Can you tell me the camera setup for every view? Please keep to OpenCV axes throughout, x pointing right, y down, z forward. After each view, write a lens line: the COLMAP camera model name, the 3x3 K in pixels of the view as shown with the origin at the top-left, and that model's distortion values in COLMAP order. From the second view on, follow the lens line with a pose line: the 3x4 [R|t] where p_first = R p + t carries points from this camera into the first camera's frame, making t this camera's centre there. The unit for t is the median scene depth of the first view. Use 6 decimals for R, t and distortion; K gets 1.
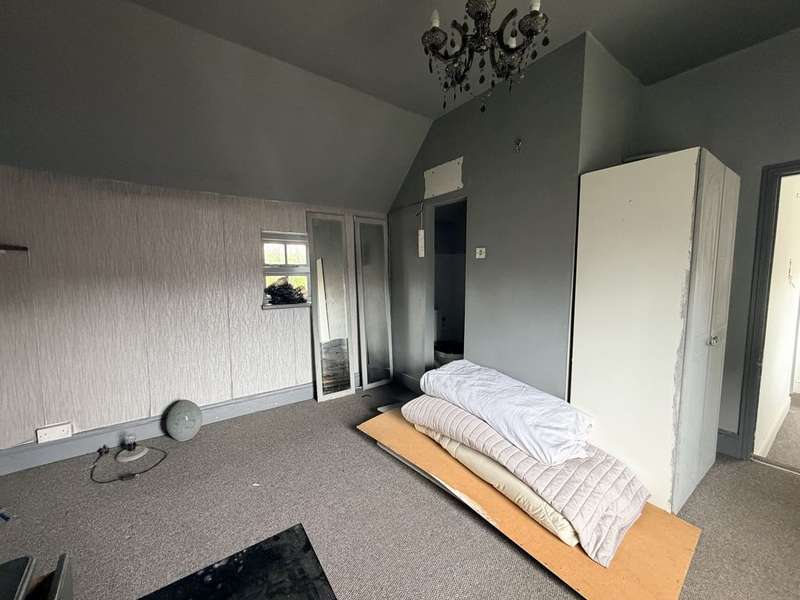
lens RADIAL K [[313.9, 0, 398.3], [0, 313.9, 301.9], [0, 0, 1]] dist [-0.001301, -0.000027]
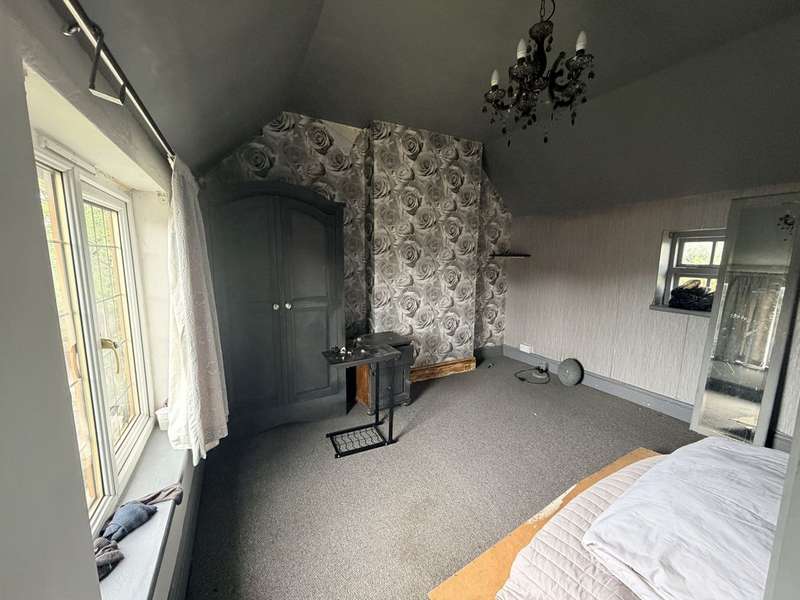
lens RADIAL K [[313.9, 0, 399.1], [0, 313.9, 303.6], [0, 0, 1]] dist [-0.001301, -0.000027]
pose [[-0.142999, 0.151171, -0.978110, 0.674713], [-0.098948, 0.981131, 0.166104, -0.081817], [0.984764, 0.120535, -0.125343, 0.313579]]
